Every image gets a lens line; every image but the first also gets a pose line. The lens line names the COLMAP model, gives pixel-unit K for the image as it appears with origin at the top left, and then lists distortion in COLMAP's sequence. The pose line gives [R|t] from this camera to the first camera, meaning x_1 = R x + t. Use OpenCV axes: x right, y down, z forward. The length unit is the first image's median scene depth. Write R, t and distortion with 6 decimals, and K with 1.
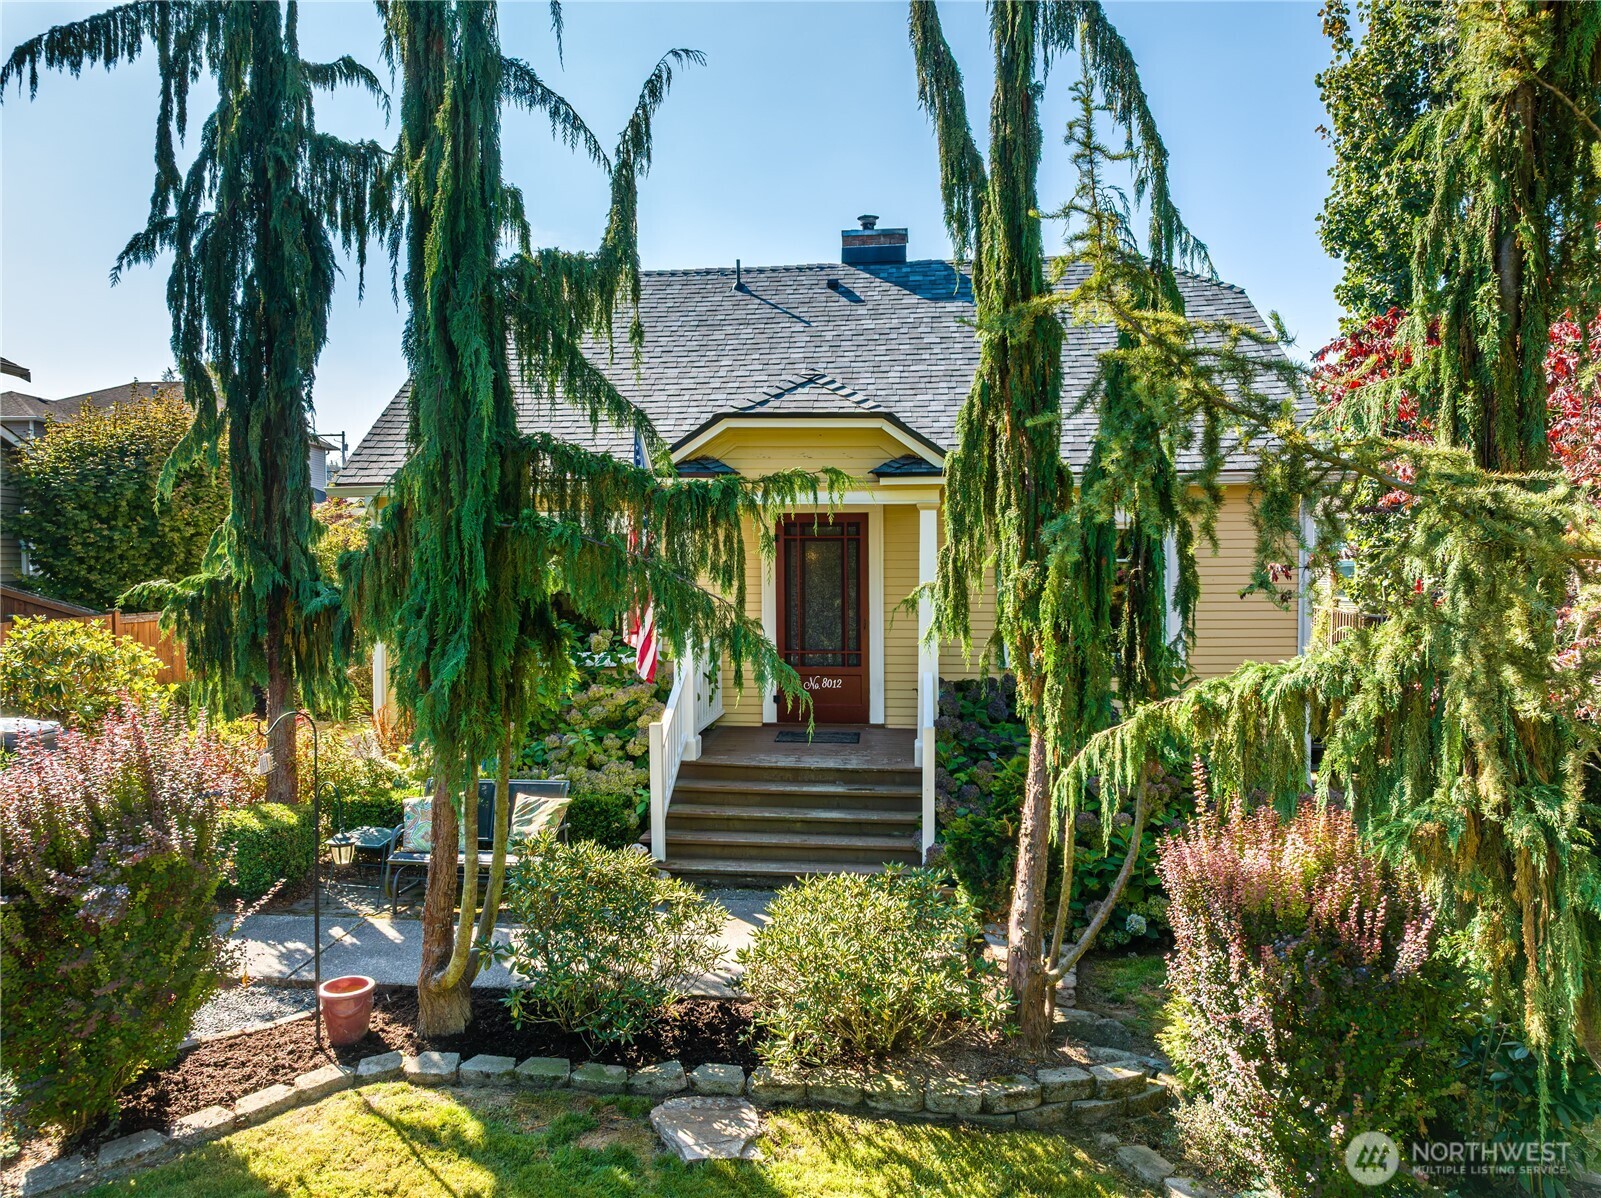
lens RADIAL K [[1140.2, 0, 801.8], [0, 1140.2, 603.5], [0, 0, 1]] dist [-0.034024, -0.005371]
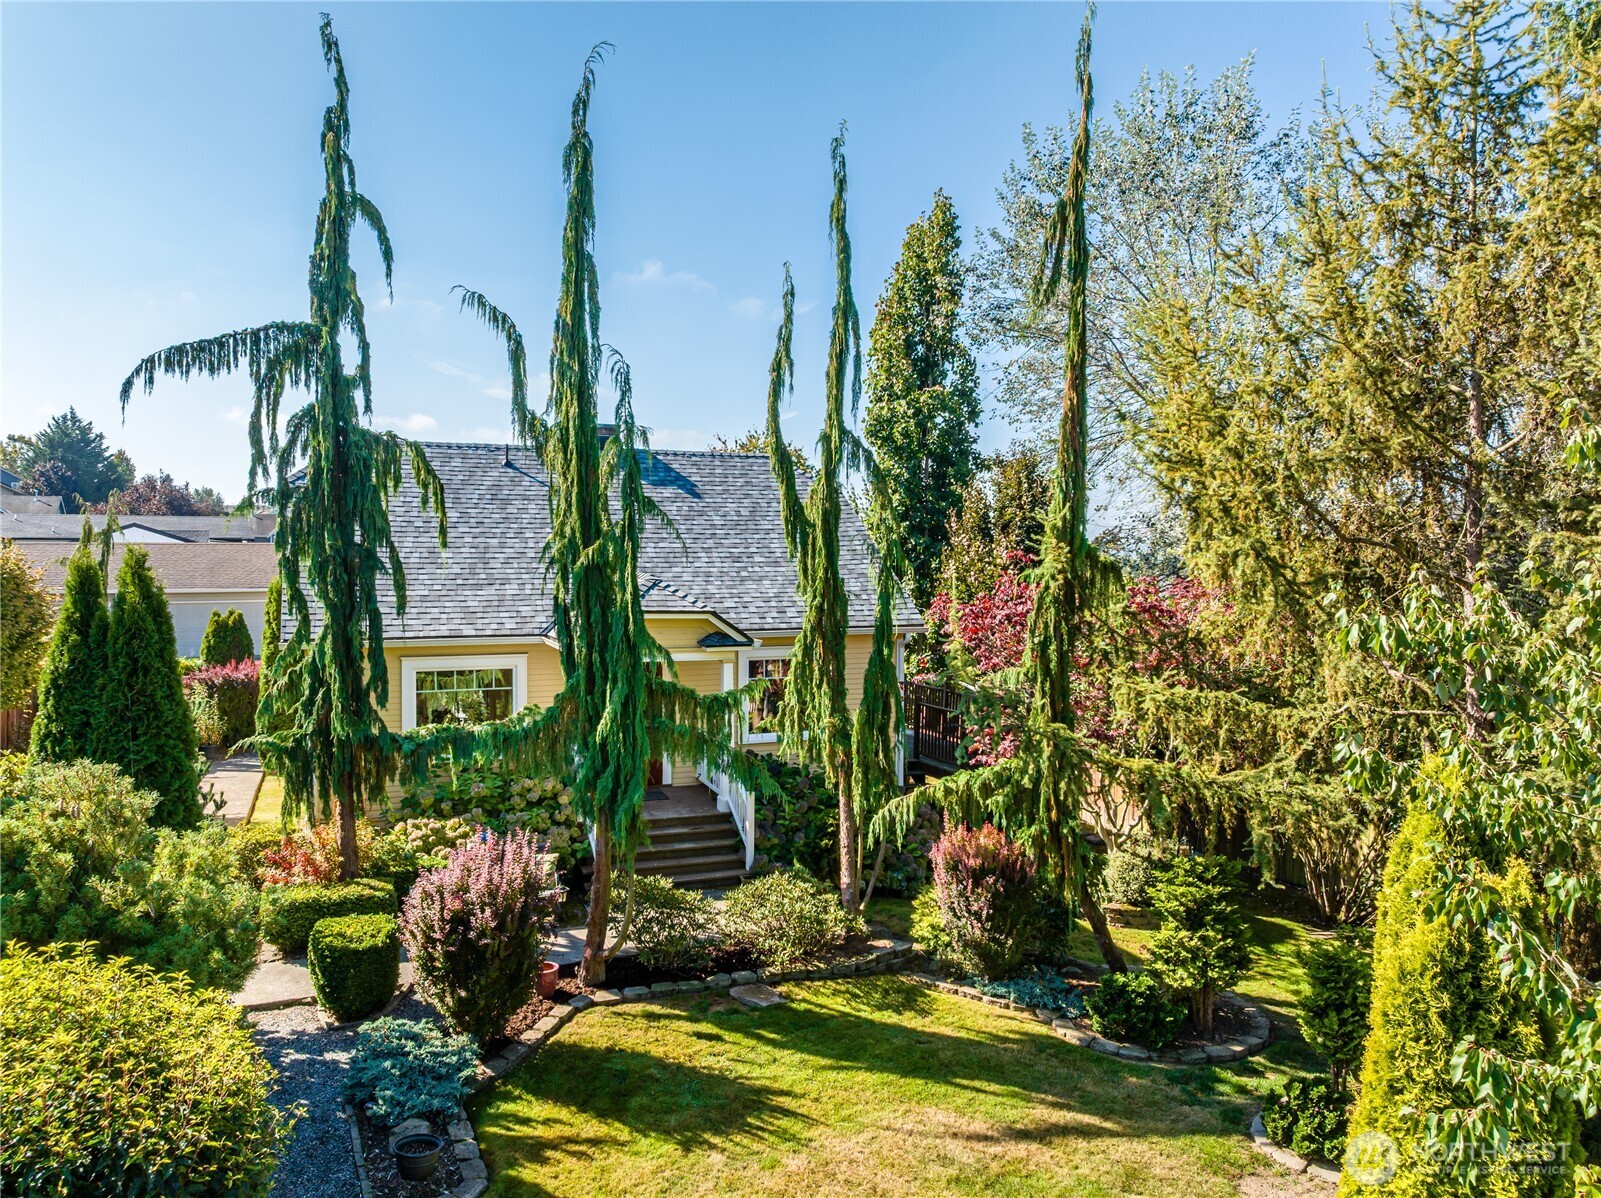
lens RADIAL K [[1140.2, 0, 799.3], [0, 1140.2, 596.3], [0, 0, 1]] dist [-0.034024, -0.005371]
pose [[0.886376, -0.010656, 0.462844, -0.973878], [0.010391, 0.999941, 0.003123, -0.307833], [-0.462850, 0.002041, 0.886434, -0.959786]]
